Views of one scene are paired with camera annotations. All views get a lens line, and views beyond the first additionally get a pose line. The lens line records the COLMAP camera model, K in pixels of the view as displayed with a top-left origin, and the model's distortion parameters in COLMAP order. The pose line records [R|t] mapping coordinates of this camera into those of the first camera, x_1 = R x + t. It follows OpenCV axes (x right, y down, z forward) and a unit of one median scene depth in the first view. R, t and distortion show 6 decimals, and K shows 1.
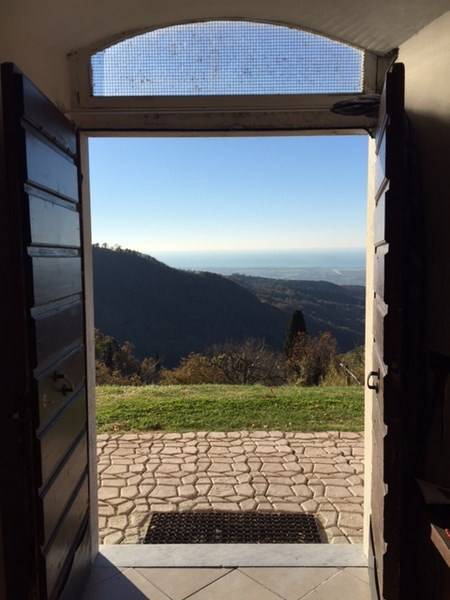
lens RADIAL K [[507.7, 0, 224.9], [0, 507.7, 295.3], [0, 0, 1]] dist [0.069421, -0.078422]
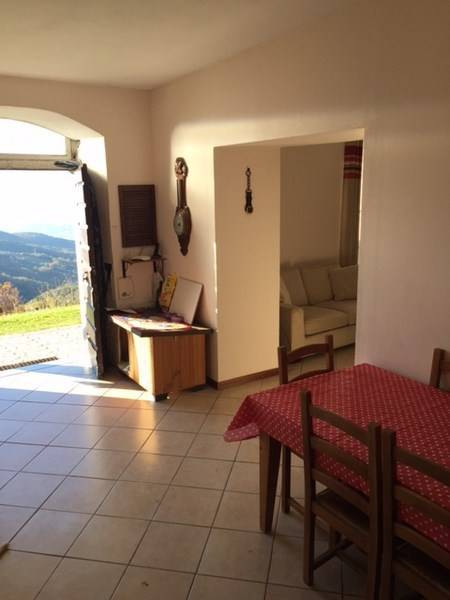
lens RADIAL K [[507.7, 0, 224.9], [0, 507.7, 295.3], [0, 0, 1]] dist [0.069421, -0.078422]
pose [[0.815744, -0.117899, 0.566269, -0.519090], [0.057668, 0.990706, 0.123193, -0.012665], [-0.575531, -0.067838, 0.814962, -1.304935]]
